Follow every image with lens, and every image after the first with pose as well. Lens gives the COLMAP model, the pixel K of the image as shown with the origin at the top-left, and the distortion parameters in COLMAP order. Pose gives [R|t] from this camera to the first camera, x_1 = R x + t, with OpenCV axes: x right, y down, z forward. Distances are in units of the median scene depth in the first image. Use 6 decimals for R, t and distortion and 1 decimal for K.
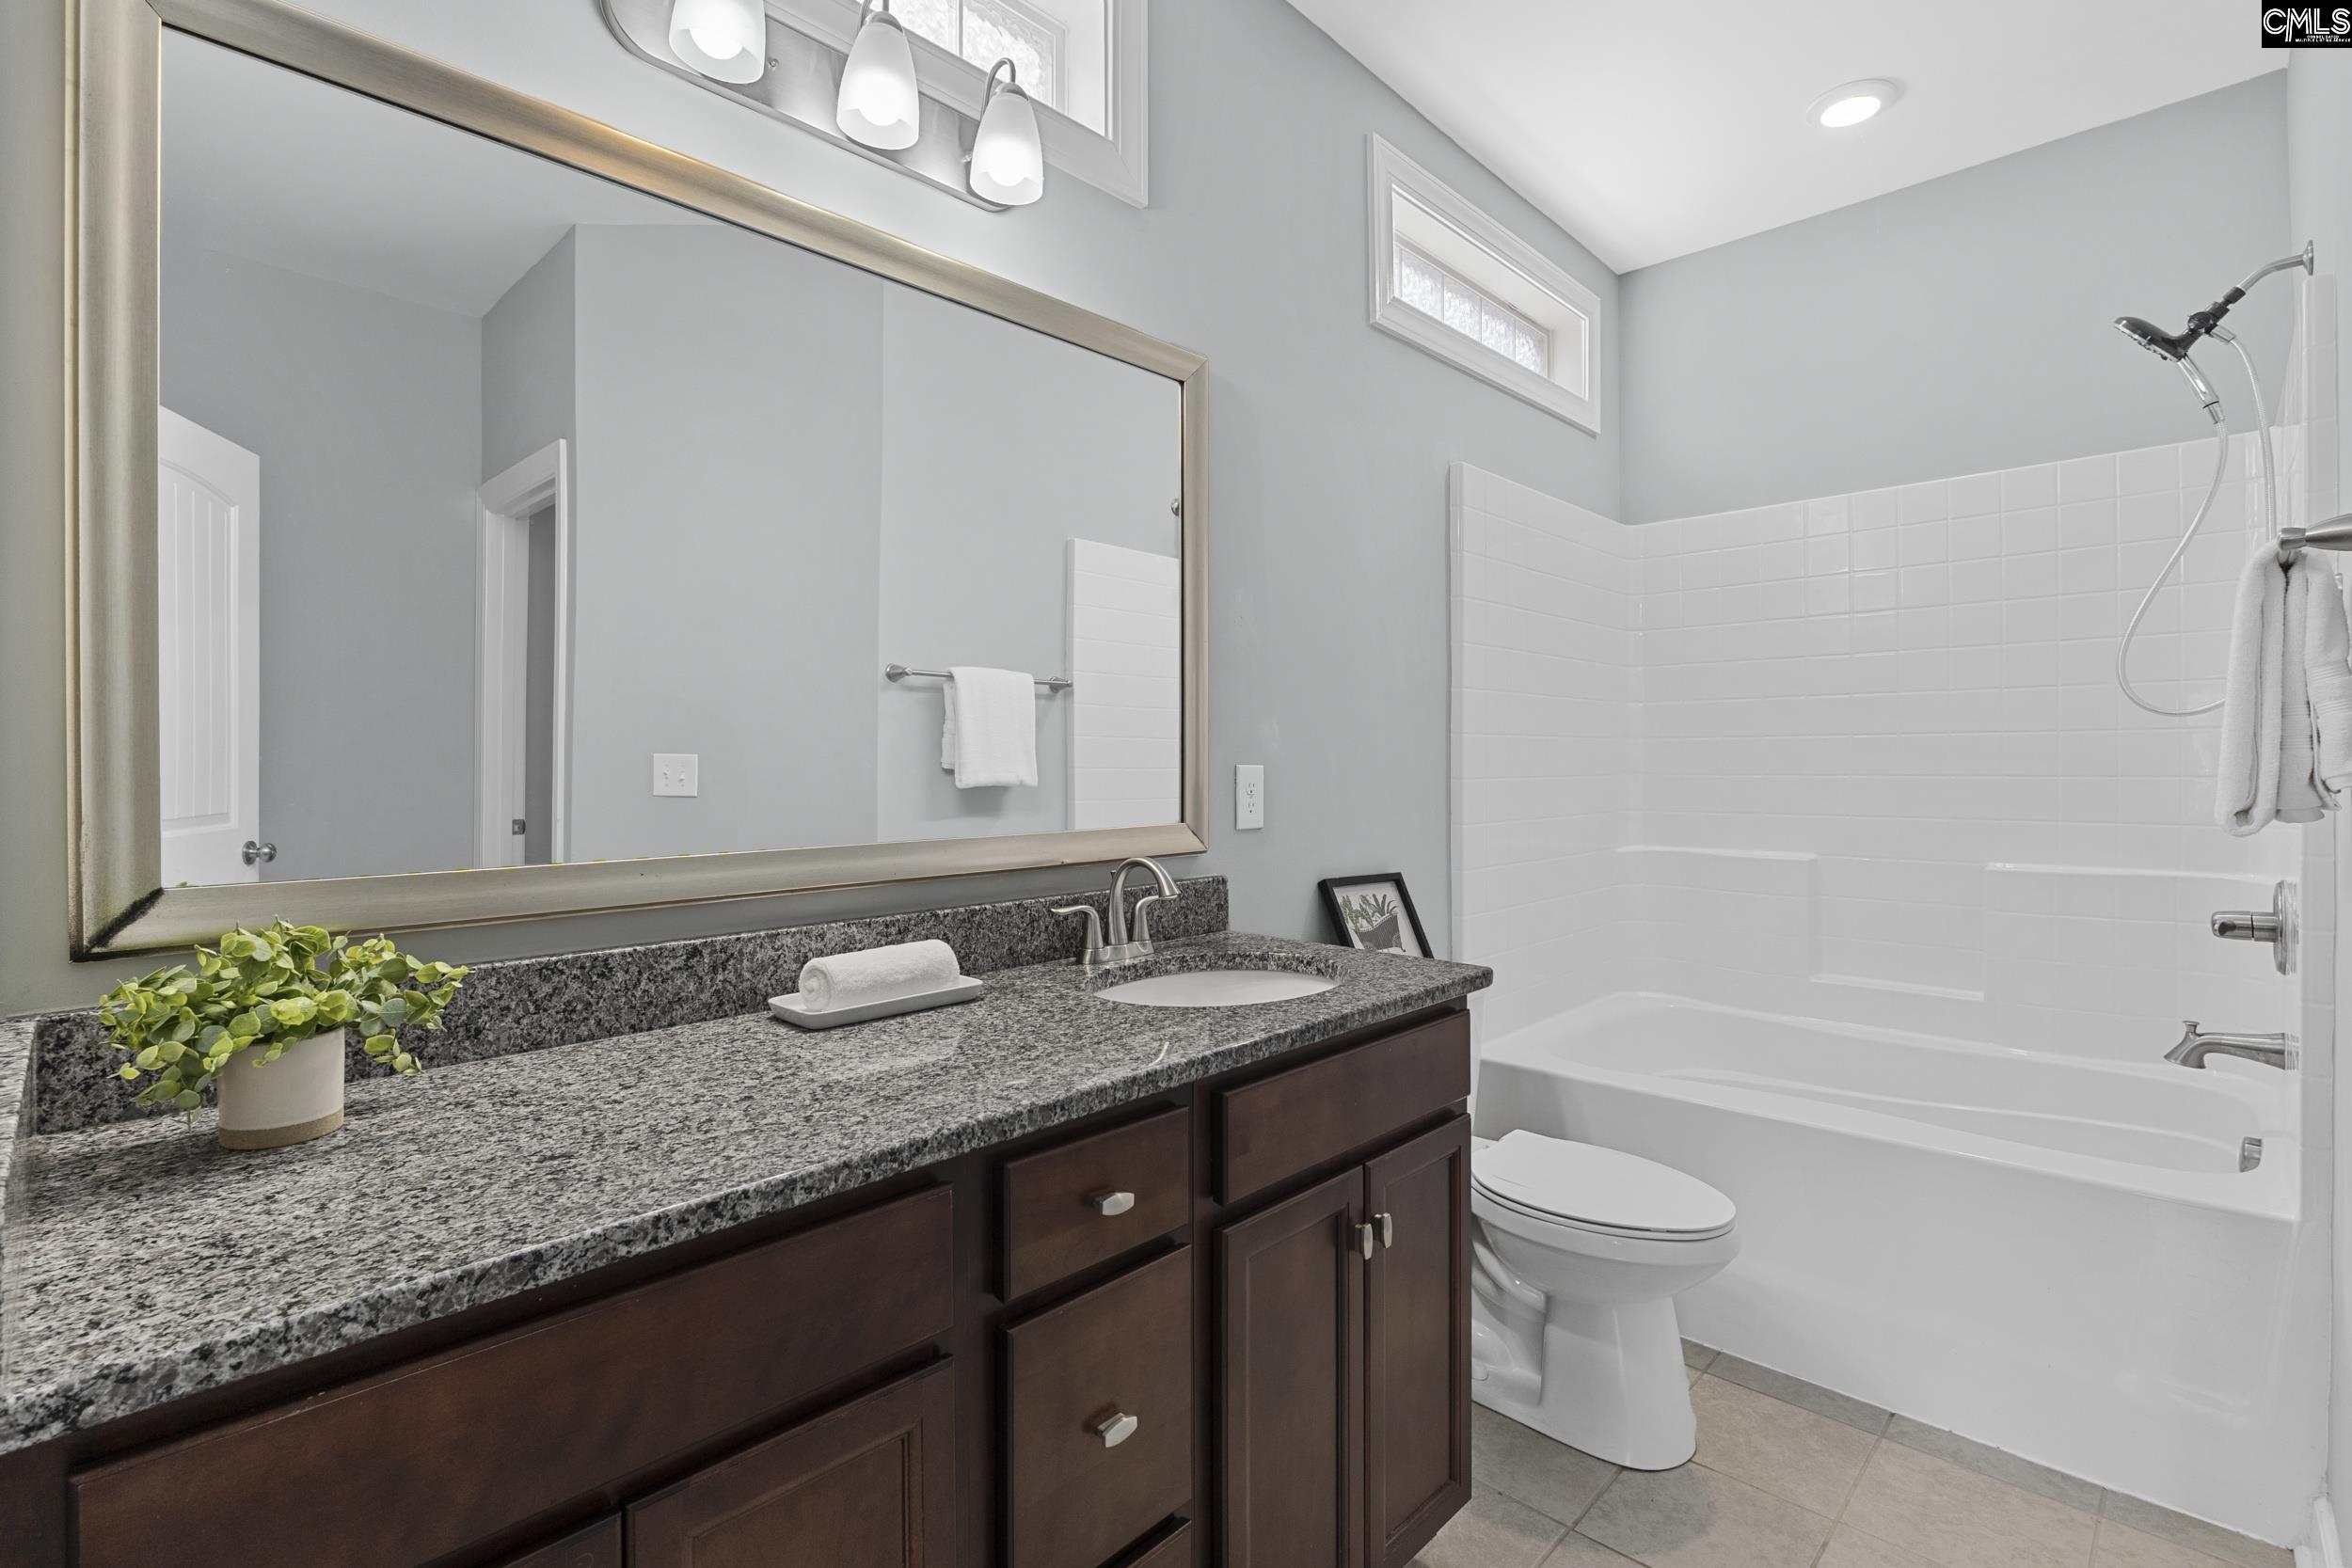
lens RADIAL K [[1087.2, 0, 1171.5], [0, 1087.2, 769.6], [0, 0, 1]] dist [-0.001930, -0.000082]
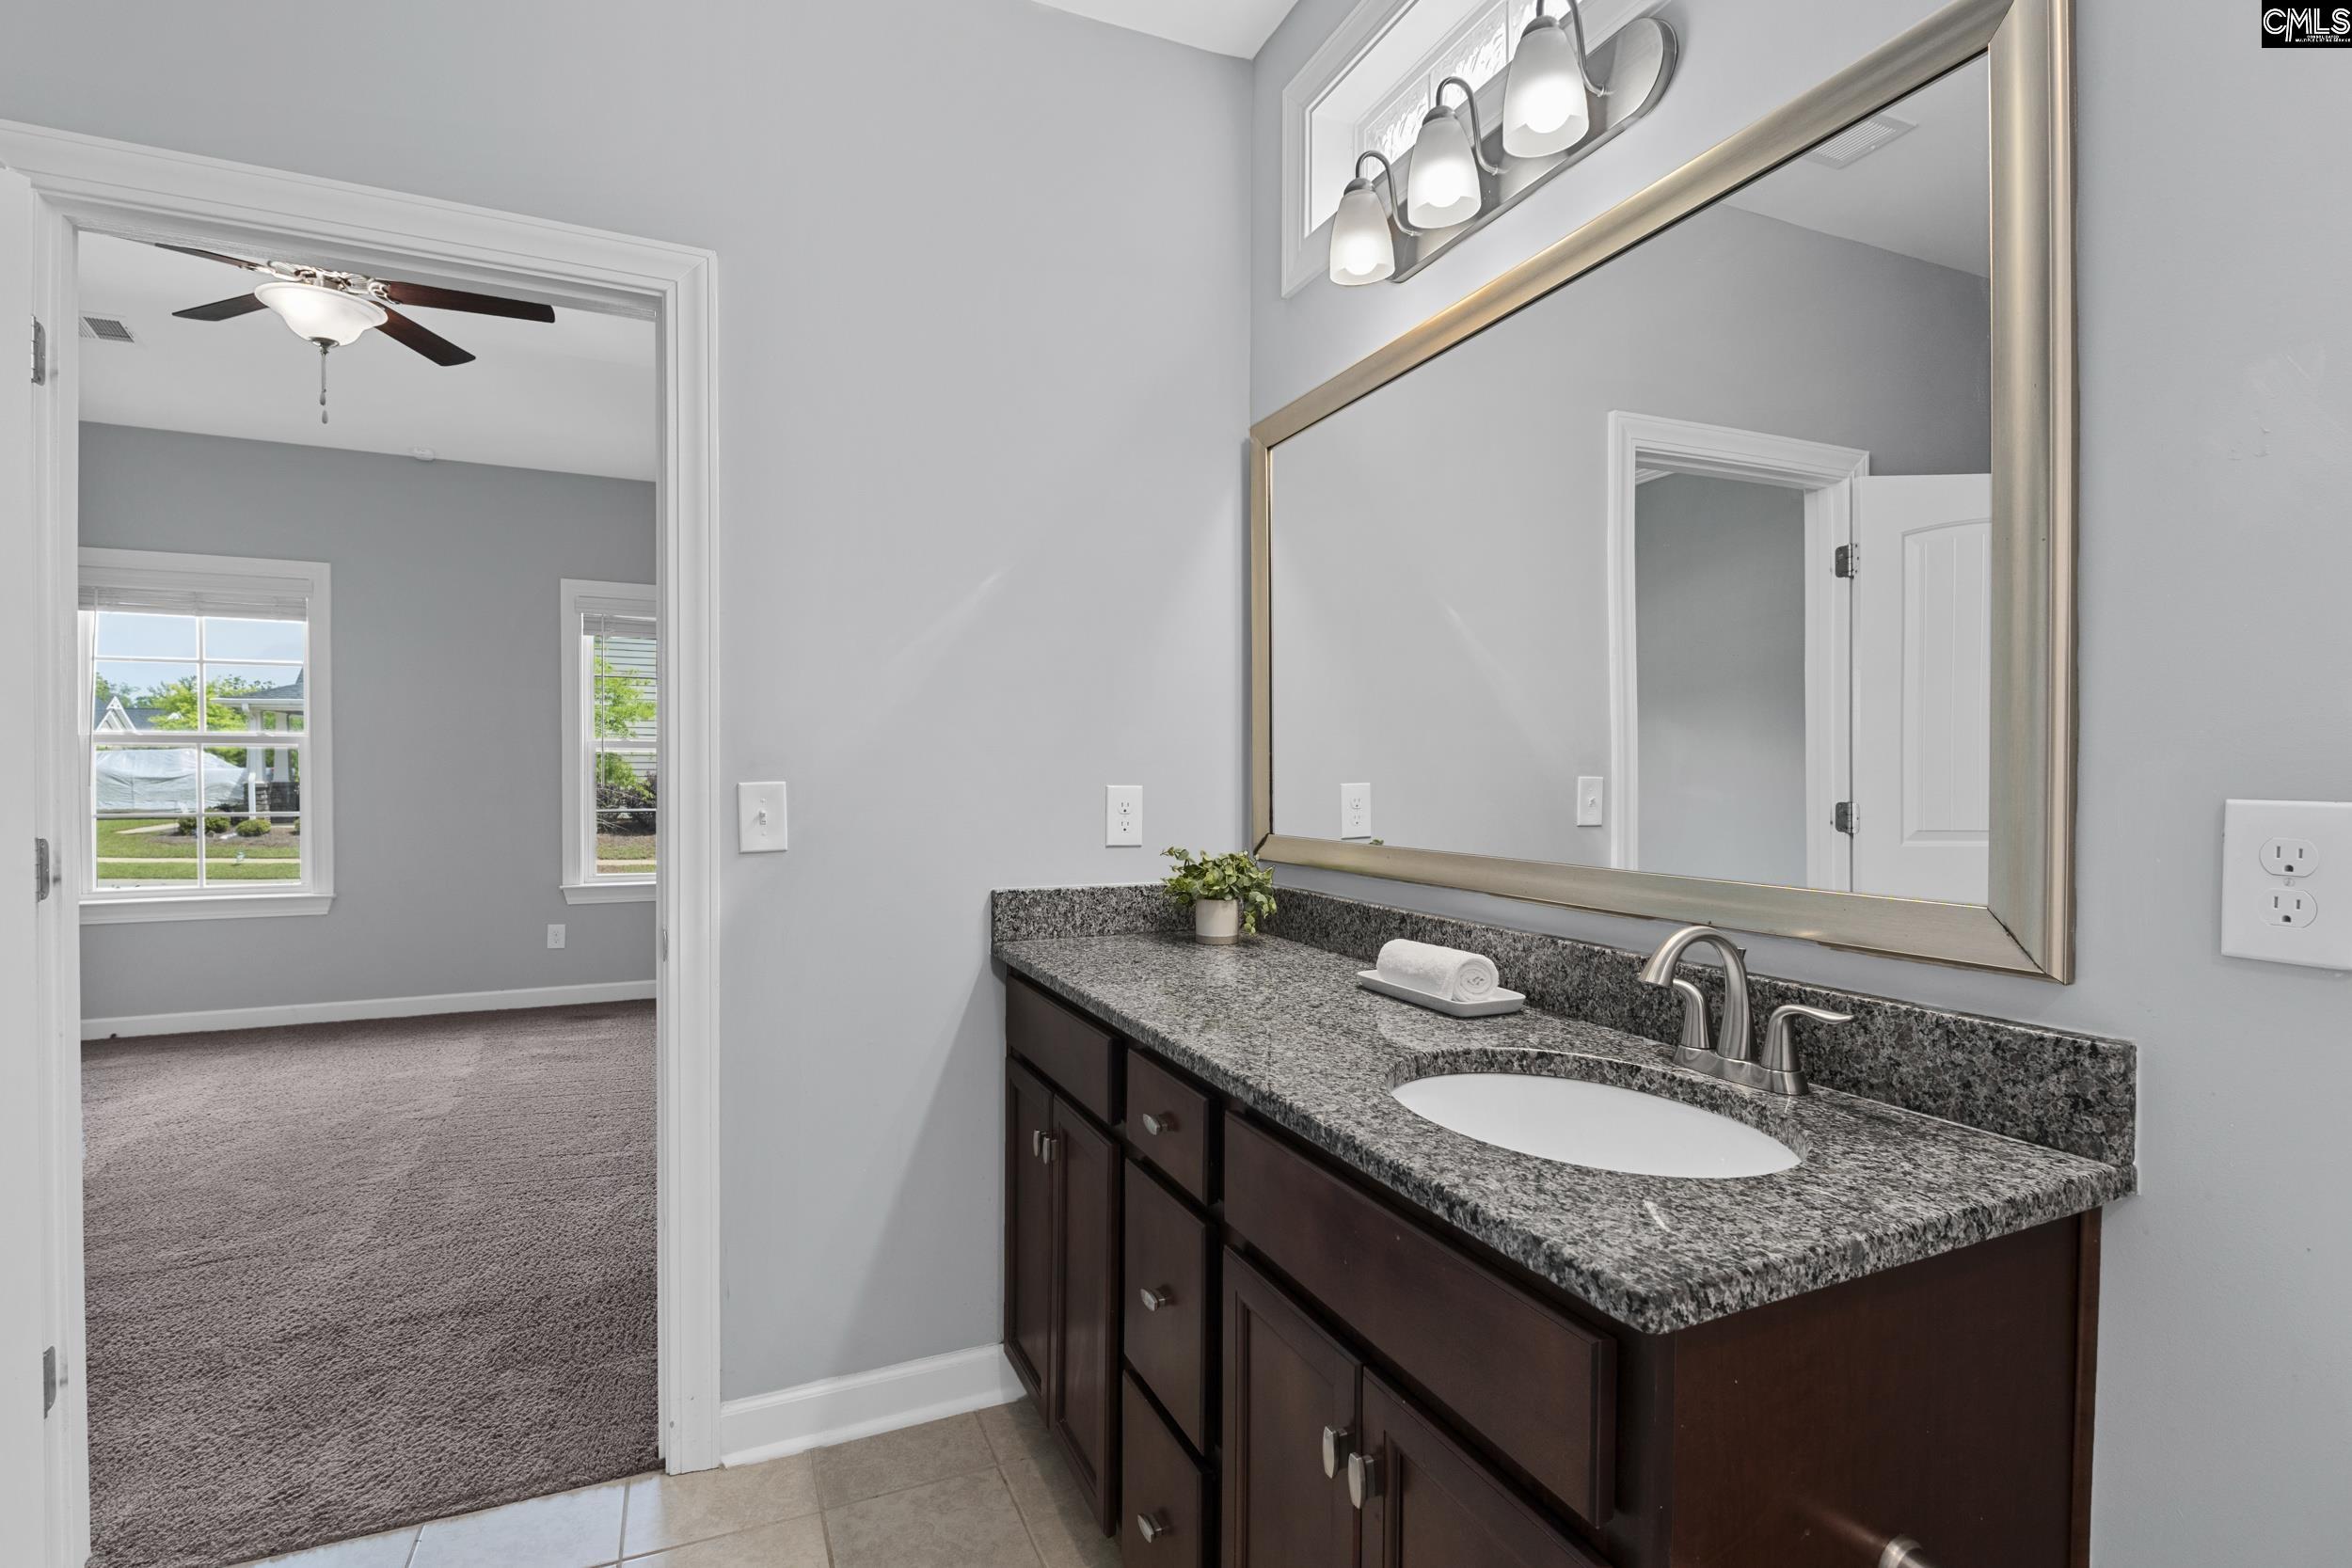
lens RADIAL K [[1087.2, 0, 1171.5], [0, 1087.2, 769.6], [0, 0, 1]] dist [-0.001930, -0.000082]
pose [[-0.378584, 0.000099, -0.925567, 0.849806], [-0.003660, 0.999992, 0.001603, -0.021001], [0.925560, 0.003994, -0.378581, 1.118274]]
